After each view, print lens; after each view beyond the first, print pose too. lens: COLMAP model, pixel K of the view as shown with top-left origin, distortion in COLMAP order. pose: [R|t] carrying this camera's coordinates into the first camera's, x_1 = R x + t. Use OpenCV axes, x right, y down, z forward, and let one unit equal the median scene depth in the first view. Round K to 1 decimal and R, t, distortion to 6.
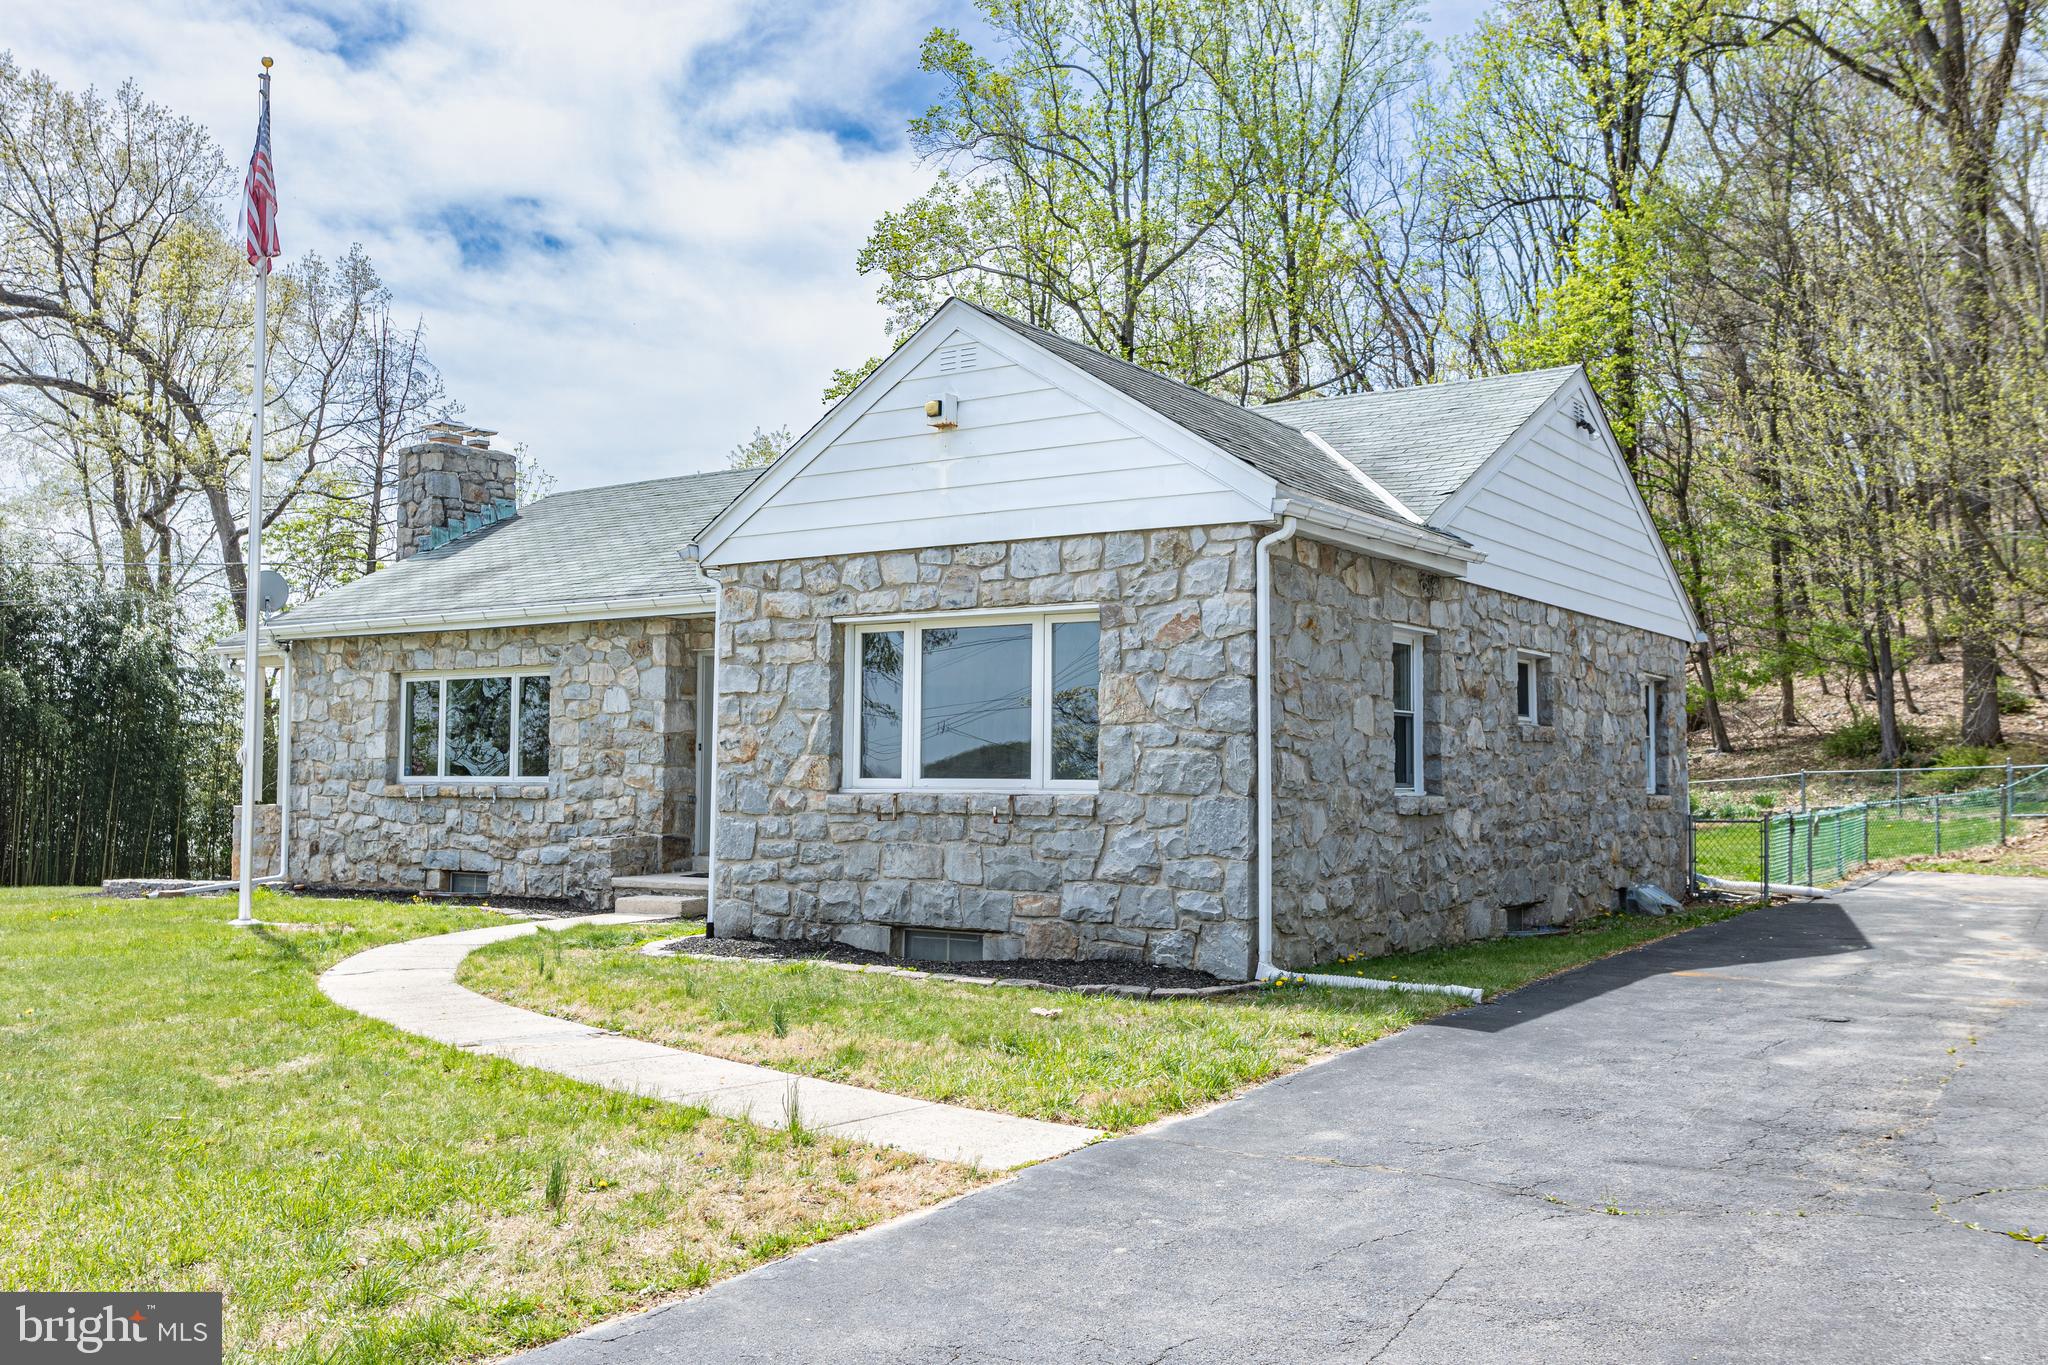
lens RADIAL K [[1801.2, 0, 1024.0], [0, 1801.2, 682.5], [0, 0, 1]] dist [0.075287, -0.434863]
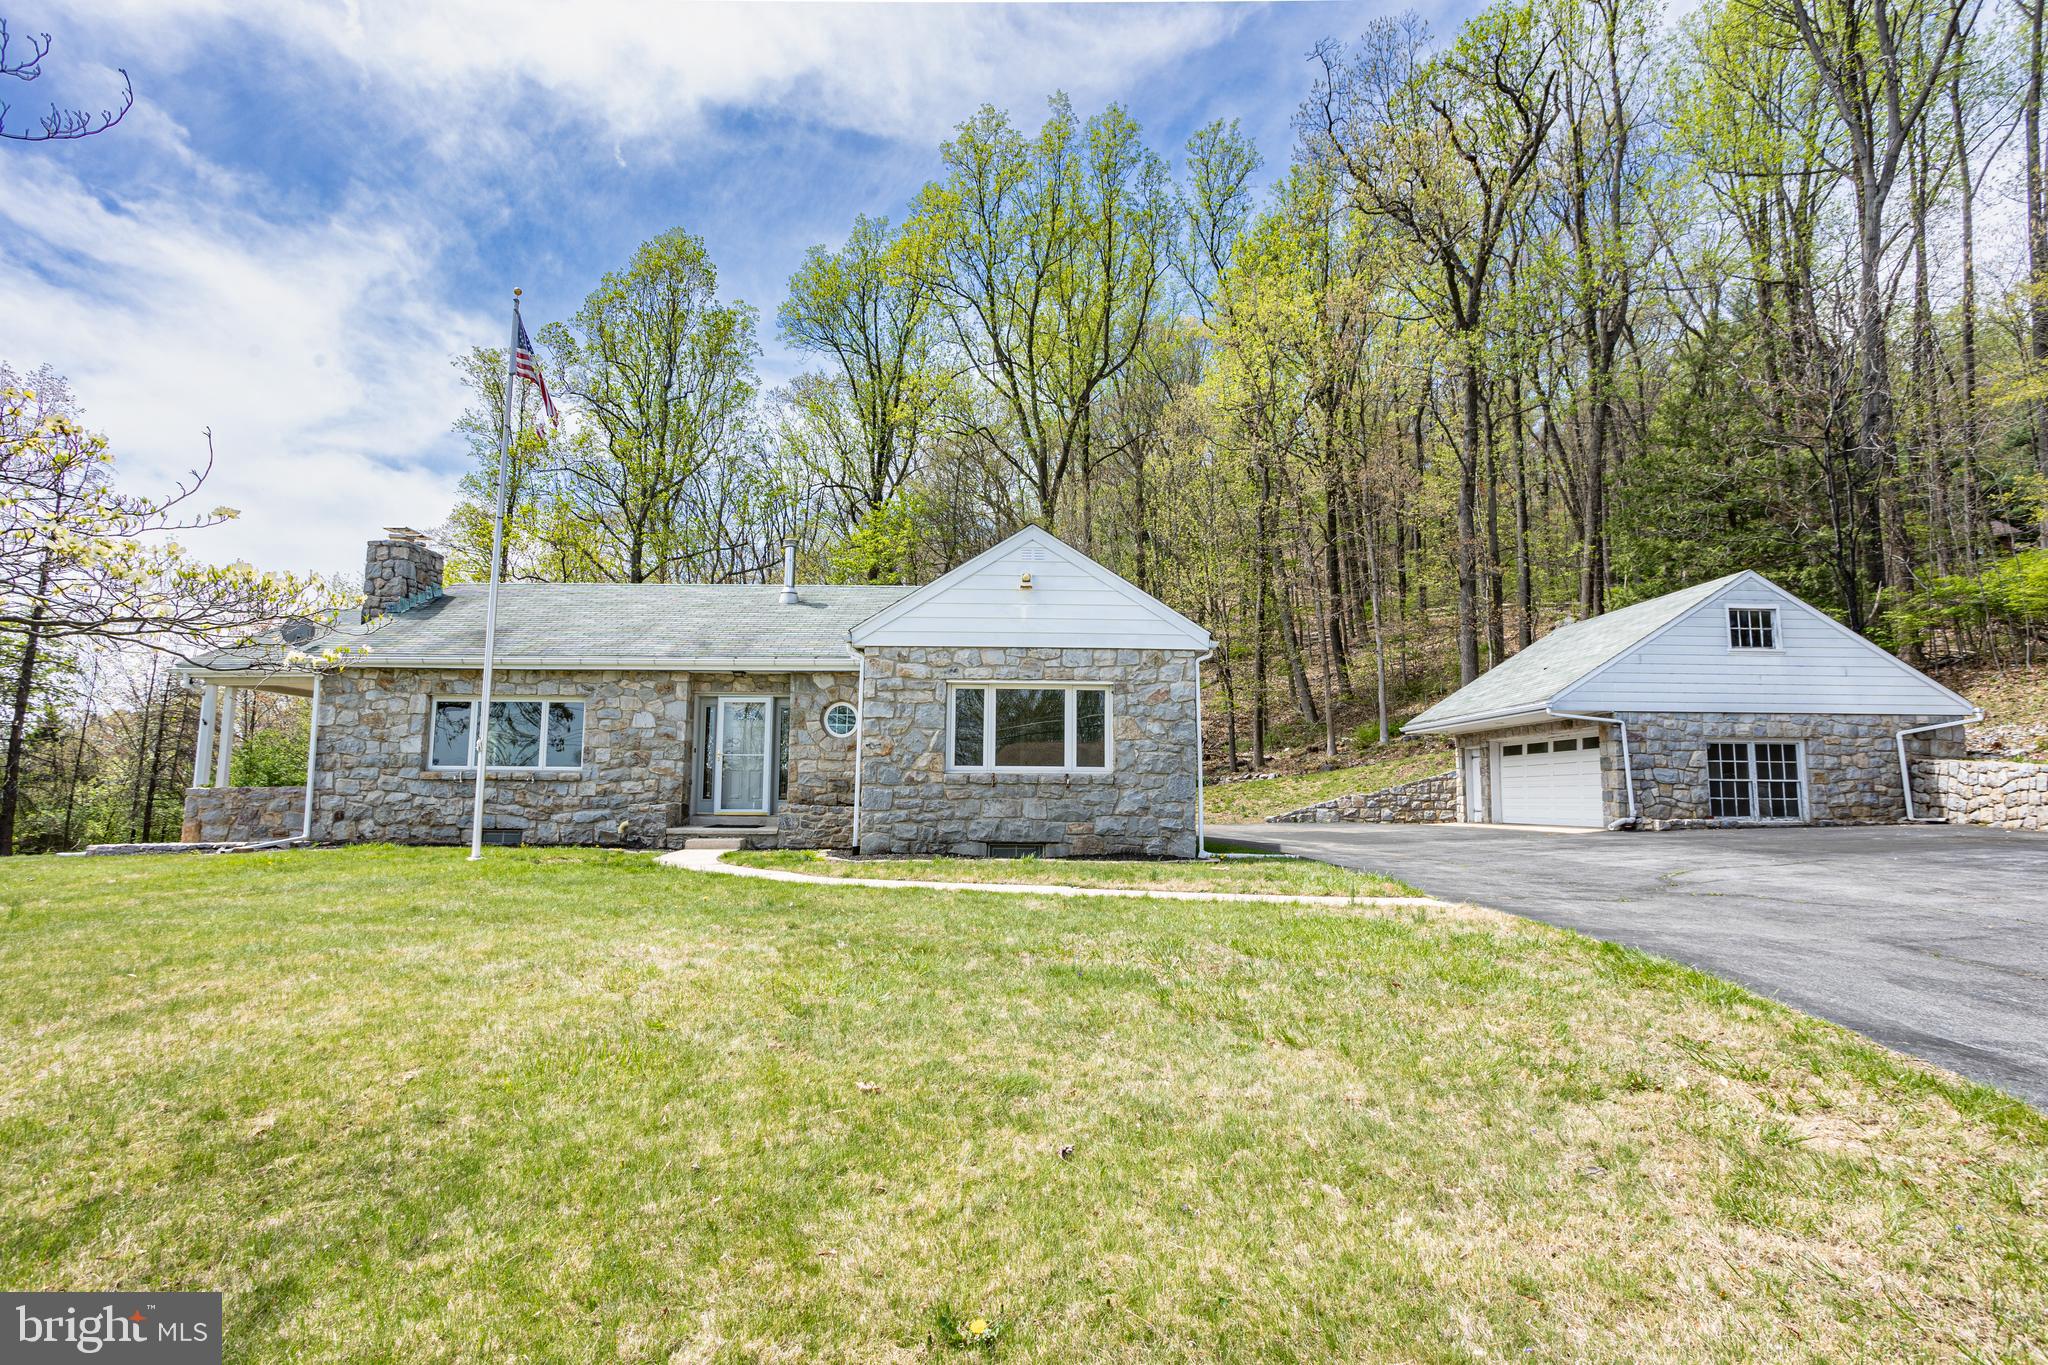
lens RADIAL K [[989.1, 0, 1024.0], [0, 989.1, 682.5], [0, 0, 1]] dist [-0.035150, 0.000023]
pose [[0.817729, 0.065968, 0.571811, -0.454385], [-0.033318, 0.997170, -0.067392, 0.024388], [-0.574638, 0.036057, 0.817613, 0.080965]]
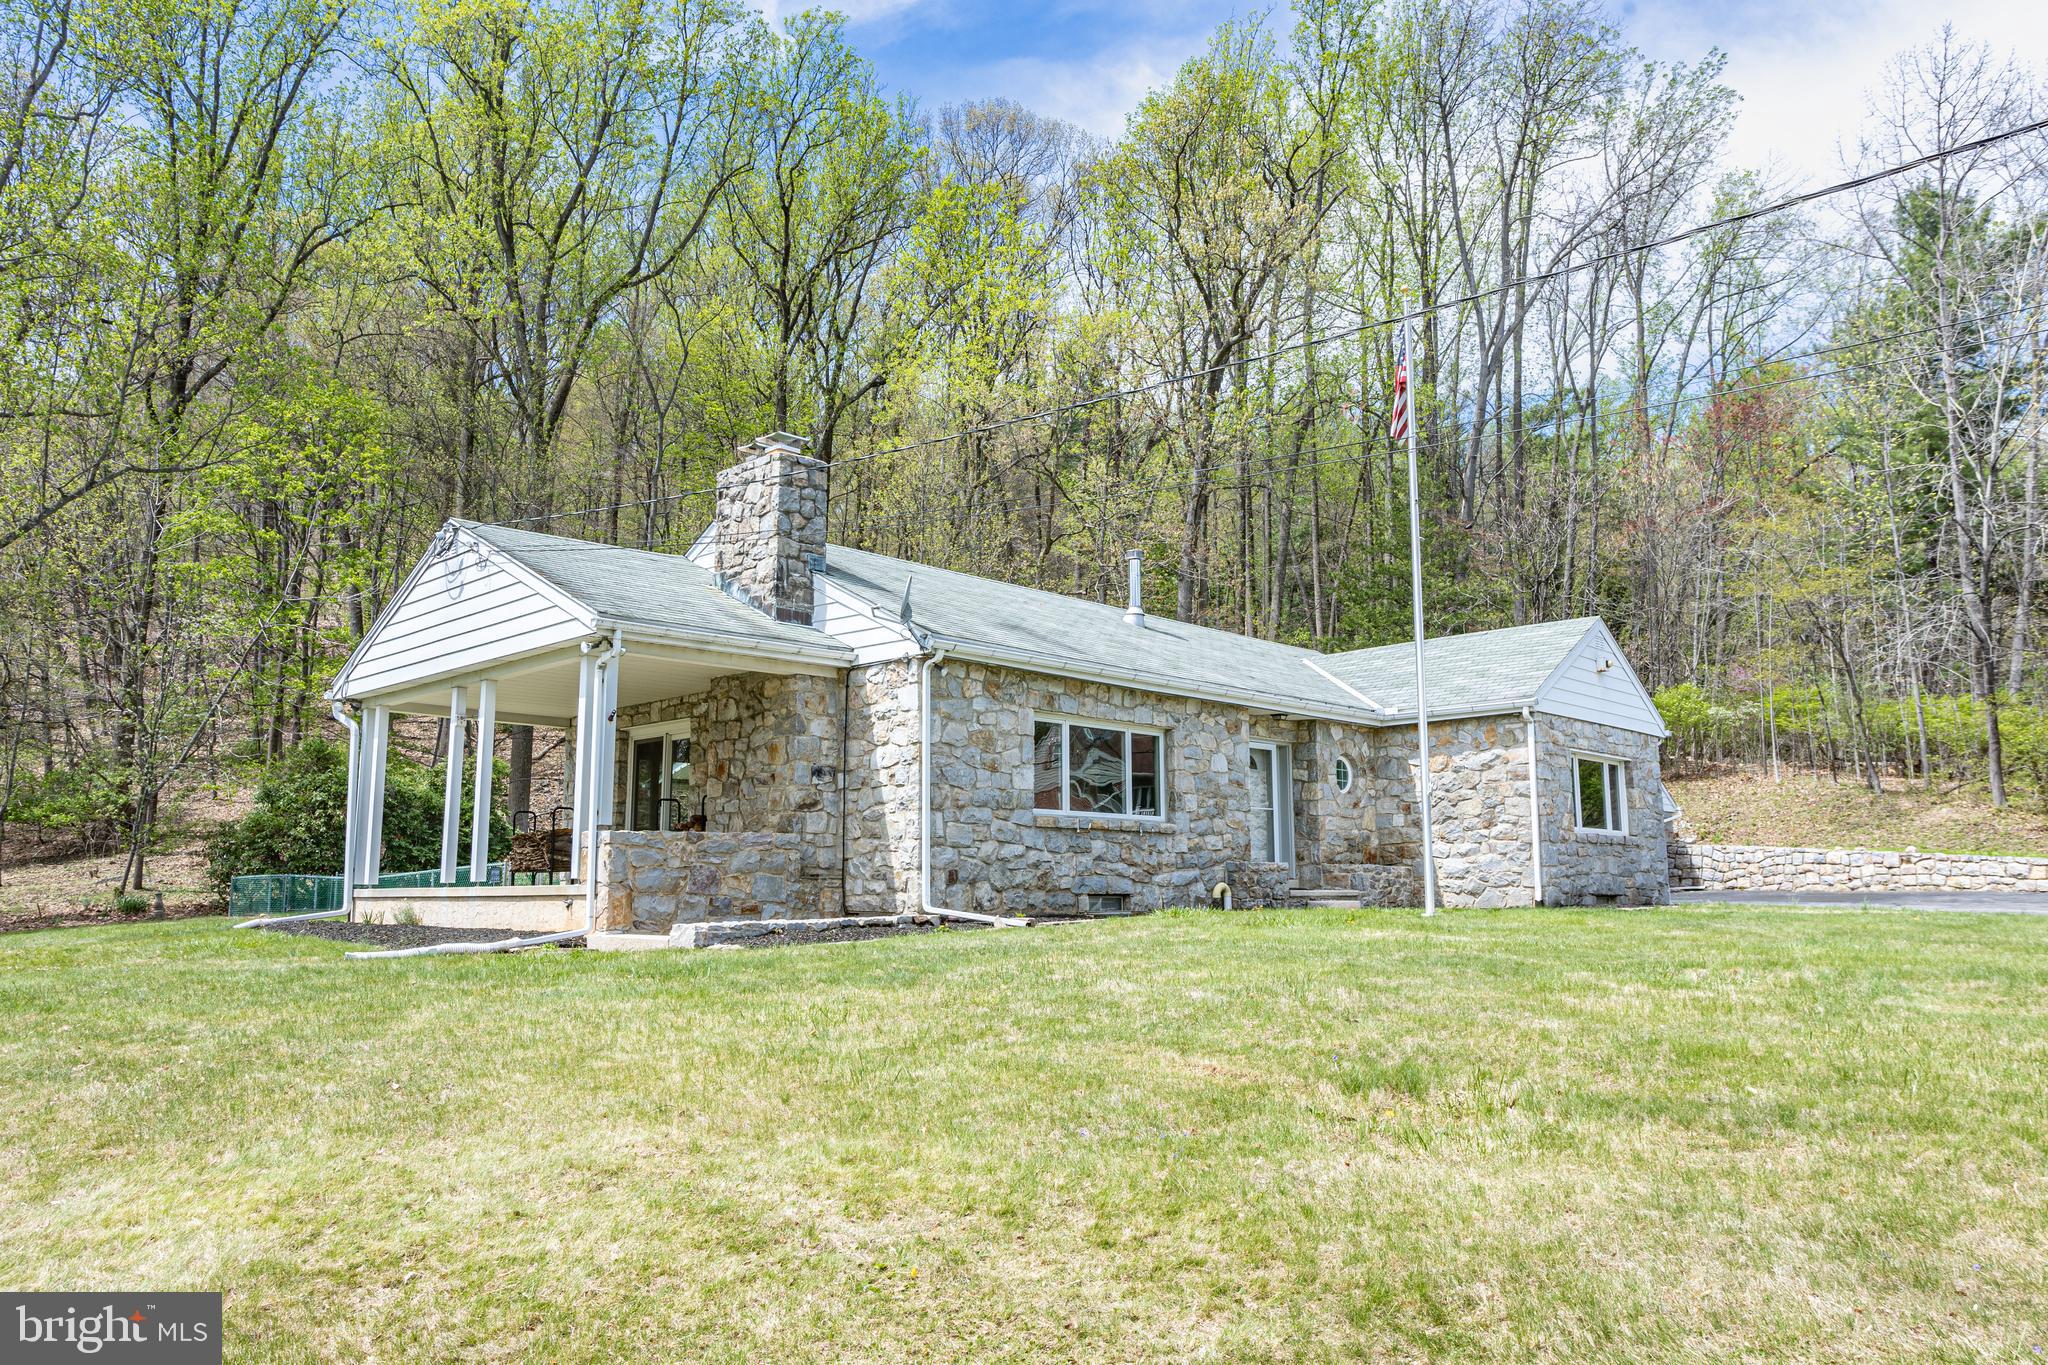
lens RADIAL K [[1411.7, 0, 1024.0], [0, 1411.7, 682.5], [0, 0, 1]] dist [-0.070062, 0.000510]
pose [[0.195294, 0.144436, 0.970051, -1.290593], [-0.053741, 0.989186, -0.136466, 0.102621], [-0.979271, -0.025480, 0.200944, 0.933626]]
